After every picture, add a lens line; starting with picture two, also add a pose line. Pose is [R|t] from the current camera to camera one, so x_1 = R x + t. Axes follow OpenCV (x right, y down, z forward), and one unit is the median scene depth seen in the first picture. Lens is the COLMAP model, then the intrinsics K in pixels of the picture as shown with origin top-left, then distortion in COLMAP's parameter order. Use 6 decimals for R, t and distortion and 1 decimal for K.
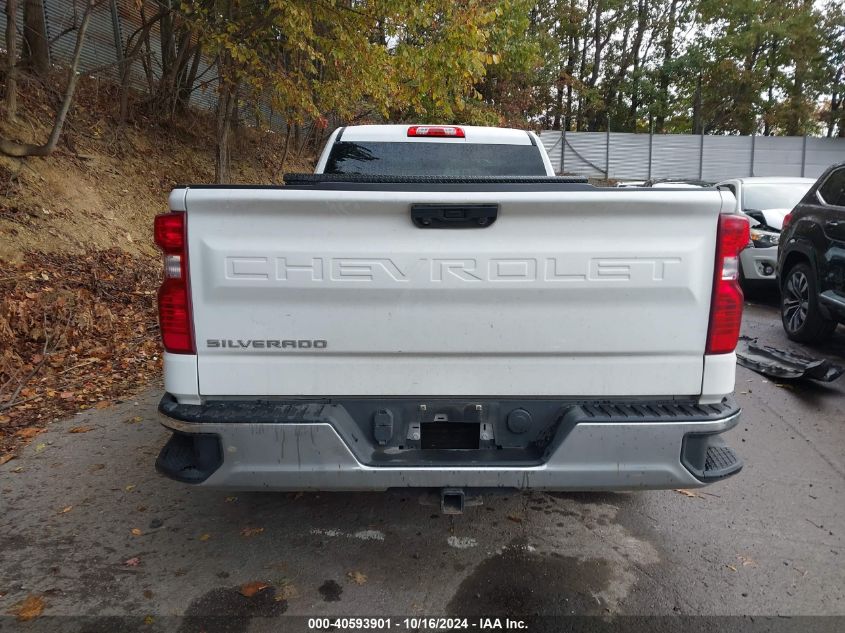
lens RADIAL K [[661.2, 0, 423.2], [0, 661.2, 316.1], [0, 0, 1]] dist [0.019195, -0.016626]
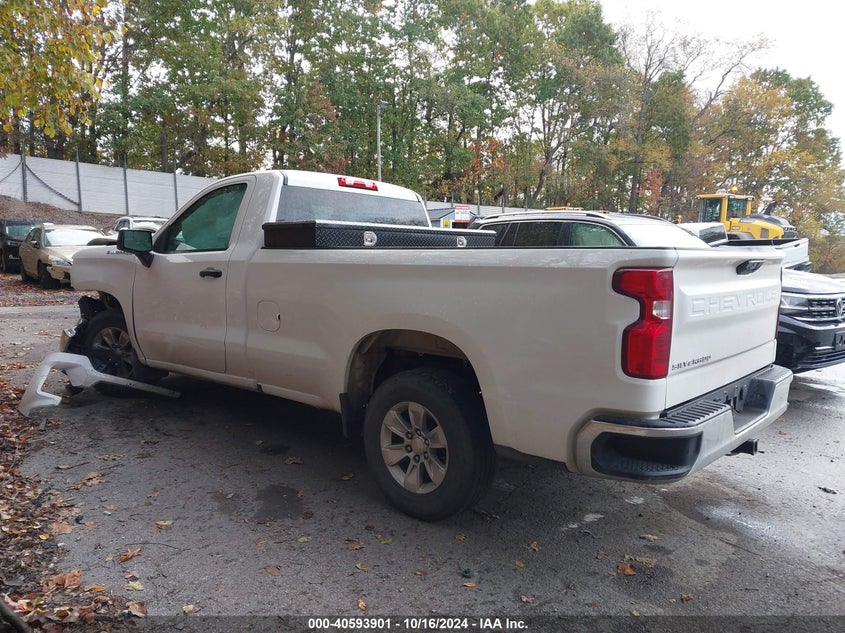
lens RADIAL K [[661.2, 0, 421.4], [0, 661.2, 317.0], [0, 0, 1]] dist [0.019195, -0.016626]
pose [[0.674076, -0.071759, 0.735168, -0.720736], [0.107149, 0.994242, -0.001199, -0.050140], [-0.730849, 0.079580, 0.677884, 0.209876]]
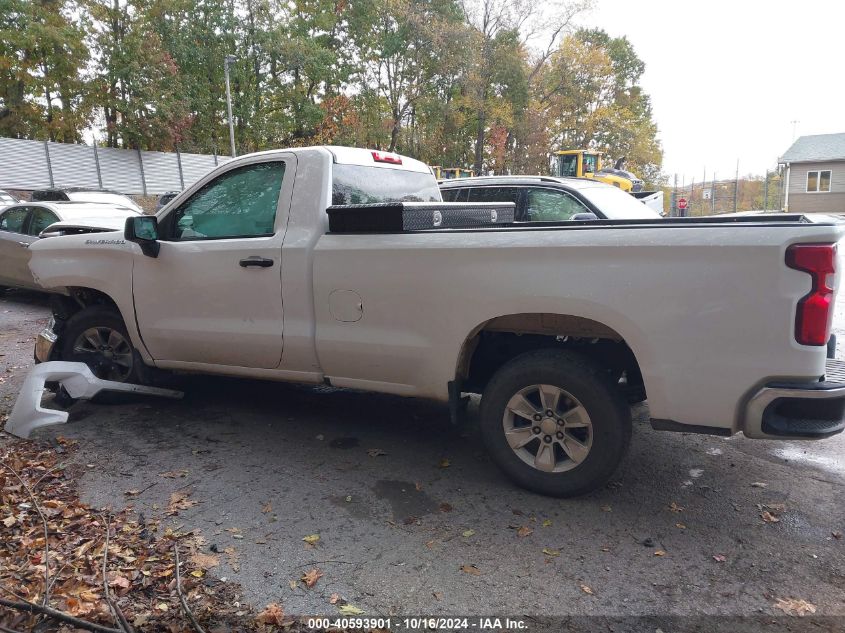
lens RADIAL K [[661.2, 0, 421.4], [0, 661.2, 317.9], [0, 0, 1]] dist [0.019195, -0.016626]
pose [[0.475356, -0.162634, 0.864631, -0.887917], [0.164760, 0.981835, 0.094098, -0.122968], [-0.864228, 0.097727, 0.493517, 0.469300]]
